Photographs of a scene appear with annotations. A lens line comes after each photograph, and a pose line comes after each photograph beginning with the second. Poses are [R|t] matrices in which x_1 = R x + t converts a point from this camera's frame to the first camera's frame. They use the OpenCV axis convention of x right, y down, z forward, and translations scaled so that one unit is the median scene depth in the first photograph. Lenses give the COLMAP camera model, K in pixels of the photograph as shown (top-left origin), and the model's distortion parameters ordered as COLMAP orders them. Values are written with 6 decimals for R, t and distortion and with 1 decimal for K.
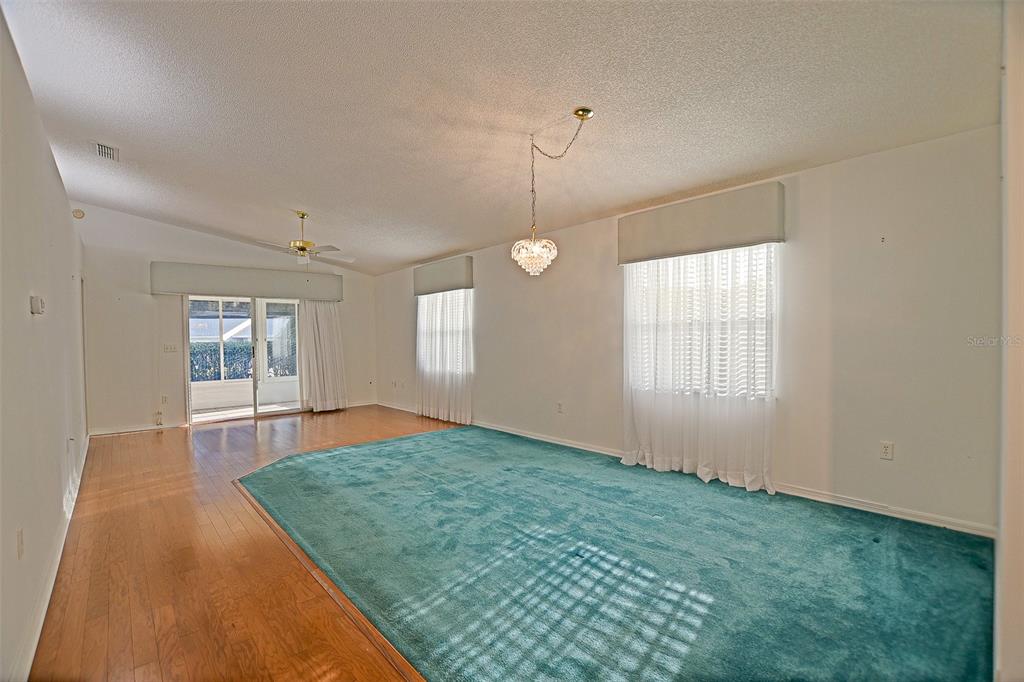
lens RADIAL K [[454.4, 0, 506.6], [0, 454.4, 338.8], [0, 0, 1]] dist [-0.023973, 0.000163]
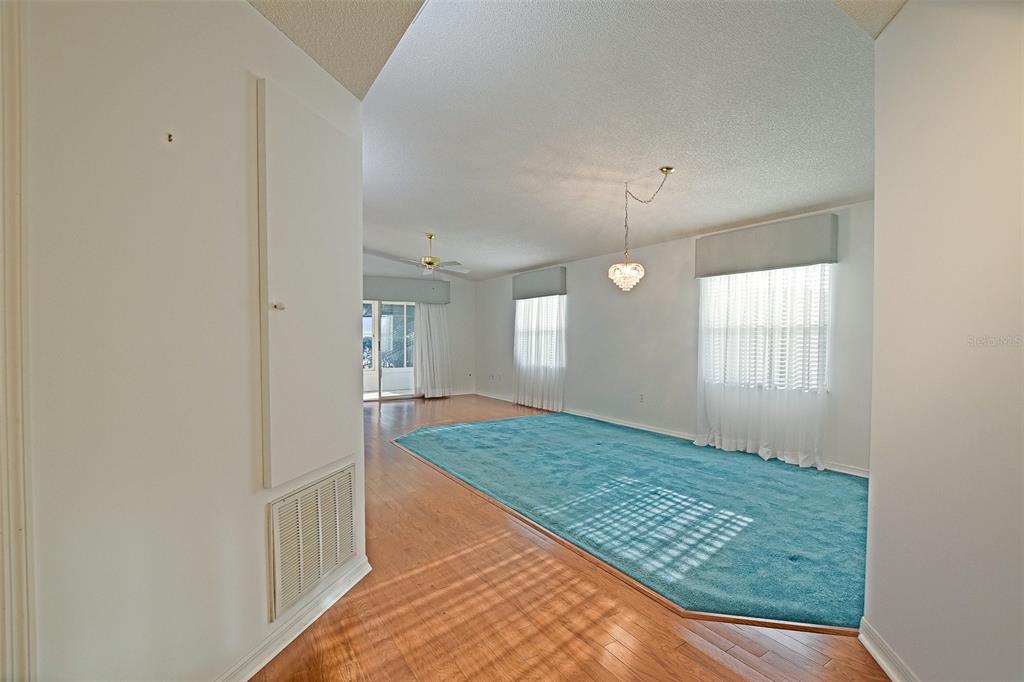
lens RADIAL K [[454.4, 0, 515.1], [0, 454.4, 341.8], [0, 0, 1]] dist [-0.023973, 0.000163]
pose [[0.989072, 0.018367, -0.146285, -0.051918], [-0.017230, 0.999811, 0.009033, 0.001504], [0.146423, -0.006414, 0.989201, -0.289798]]
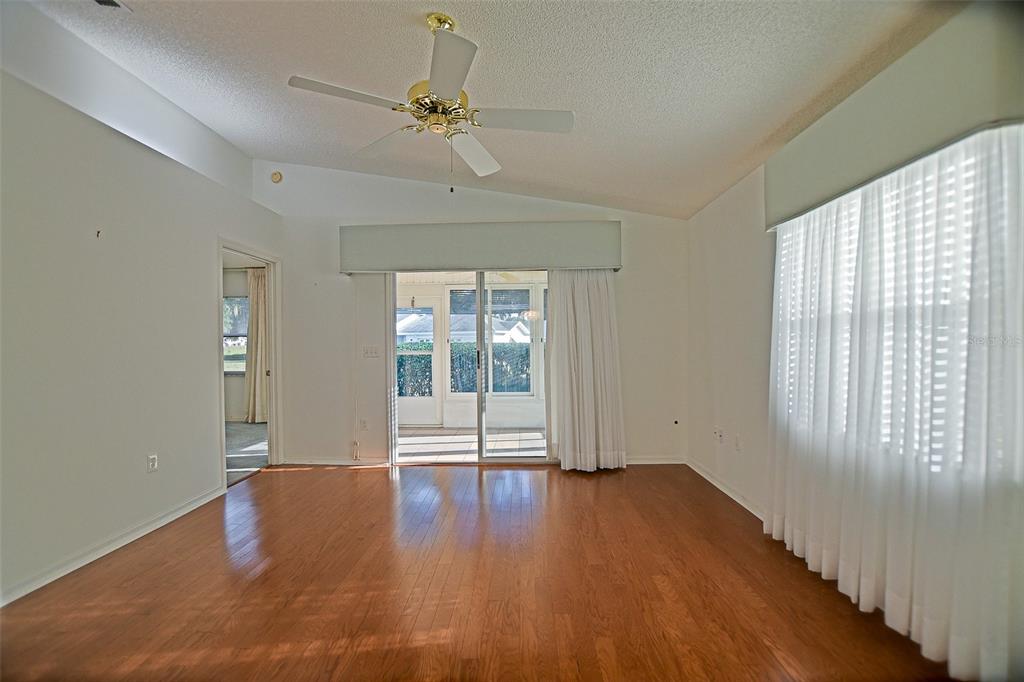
lens RADIAL K [[454.4, 0, 514.0], [0, 454.4, 350.7], [0, 0, 1]] dist [-0.023973, 0.000163]
pose [[0.748208, 0.019543, -0.663176, -0.214090], [-0.007957, 0.999758, 0.020485, 0.006531], [0.663416, -0.010051, 0.748183, 1.130863]]
